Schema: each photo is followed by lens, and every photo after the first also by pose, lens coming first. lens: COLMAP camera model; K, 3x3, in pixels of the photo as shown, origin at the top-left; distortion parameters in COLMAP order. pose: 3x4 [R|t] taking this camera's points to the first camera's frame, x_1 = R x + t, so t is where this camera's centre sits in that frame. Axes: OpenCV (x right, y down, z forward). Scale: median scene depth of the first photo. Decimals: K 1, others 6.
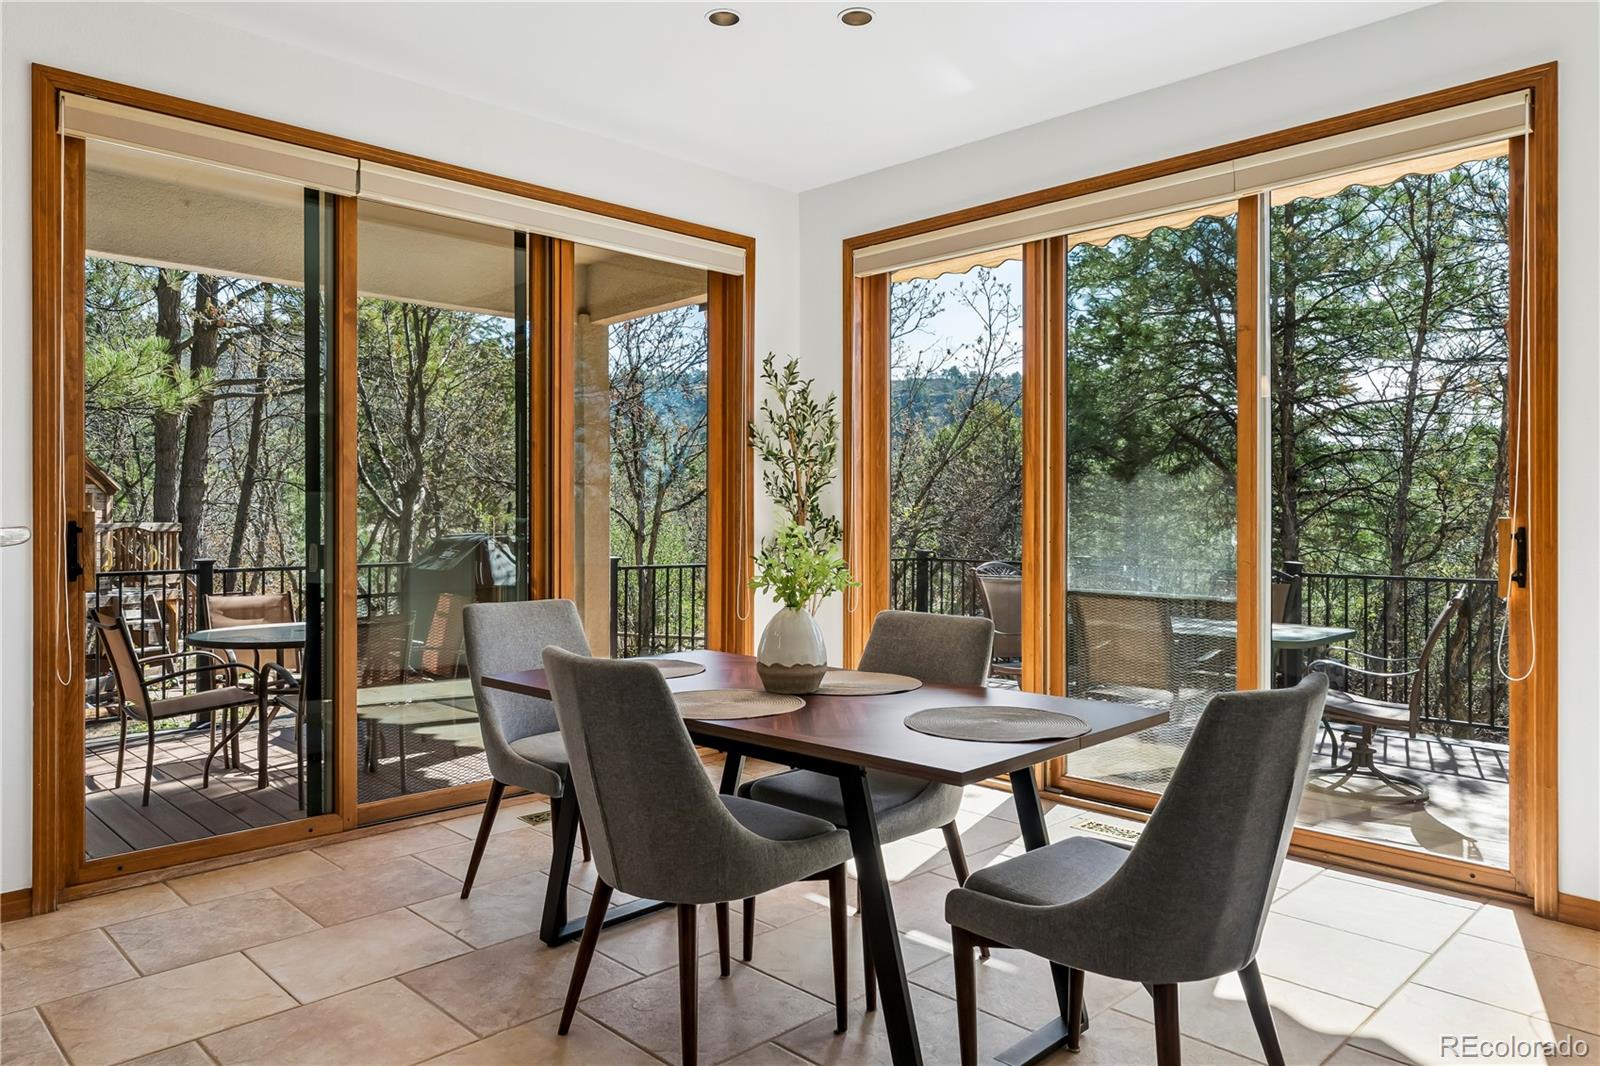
lens RADIAL K [[1062.7, 0, 780.6], [0, 1062.7, 513.5], [0, 0, 1]] dist [0.007107, 0.003081]
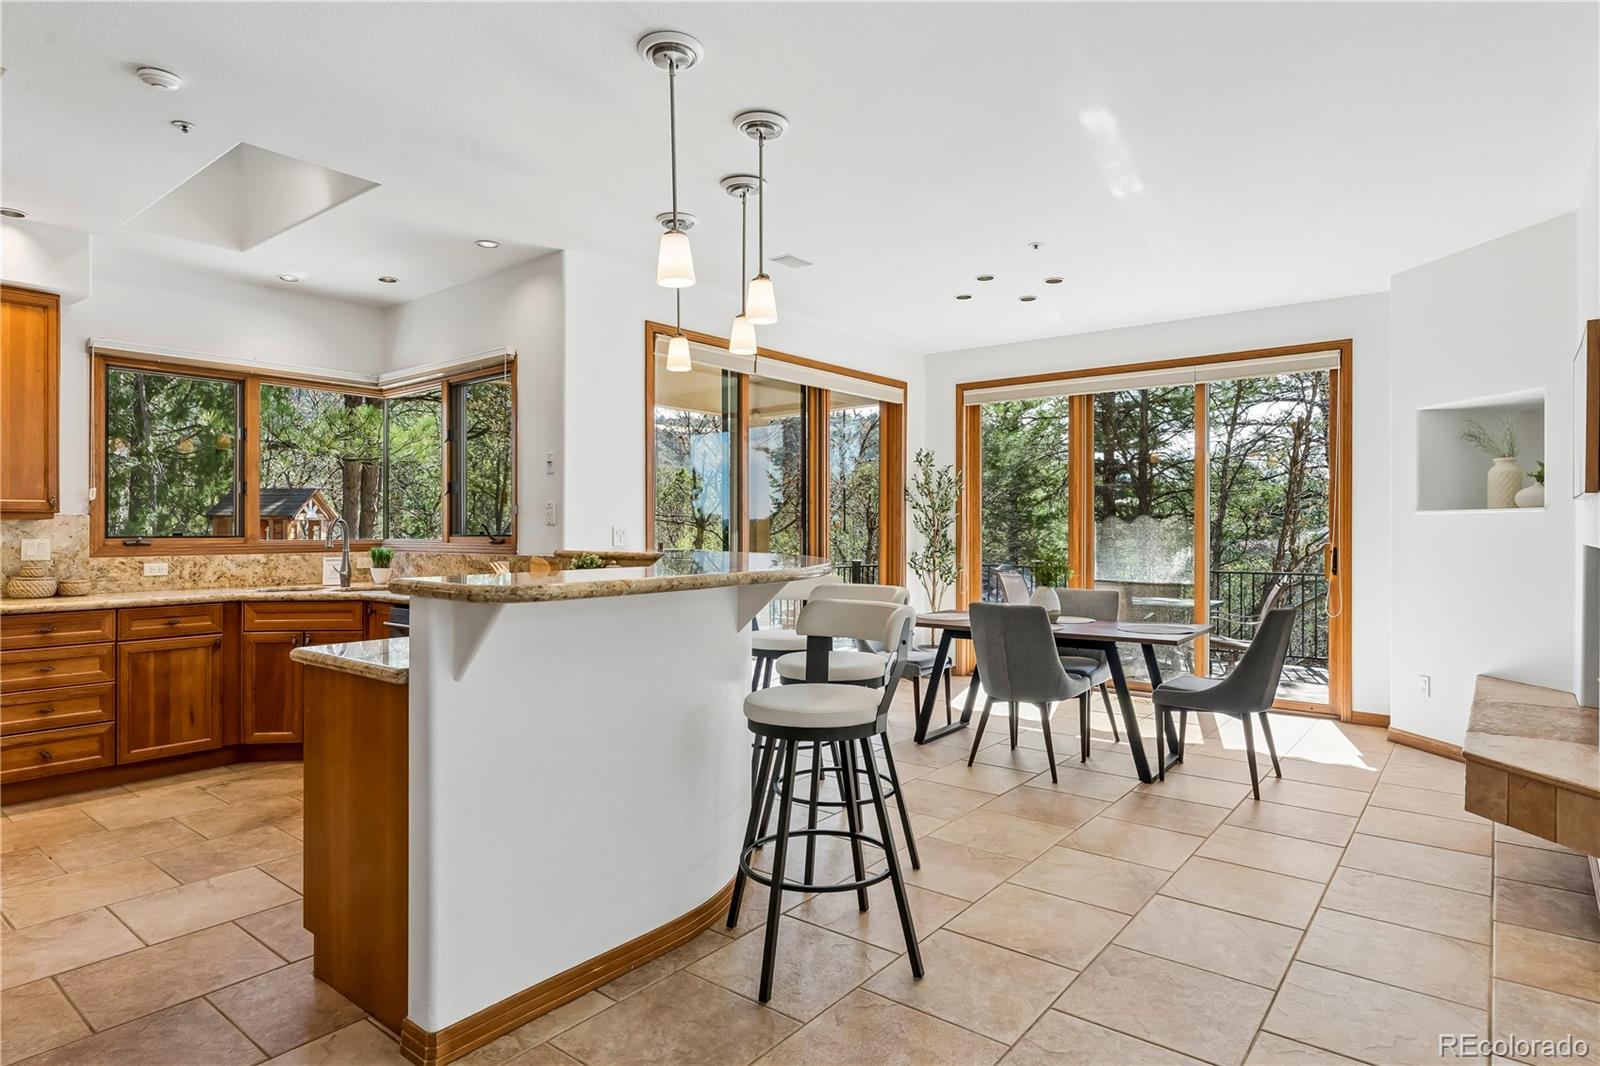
lens RADIAL K [[877.9, 0, 763.7], [0, 877.9, 530.4], [0, 0, 1]] dist [0.014495, -0.002194]
pose [[0.994703, -0.002929, 0.102747, -0.415887], [0.002510, 0.999988, 0.004207, -0.020566], [-0.102758, -0.003927, 0.994699, -0.429925]]
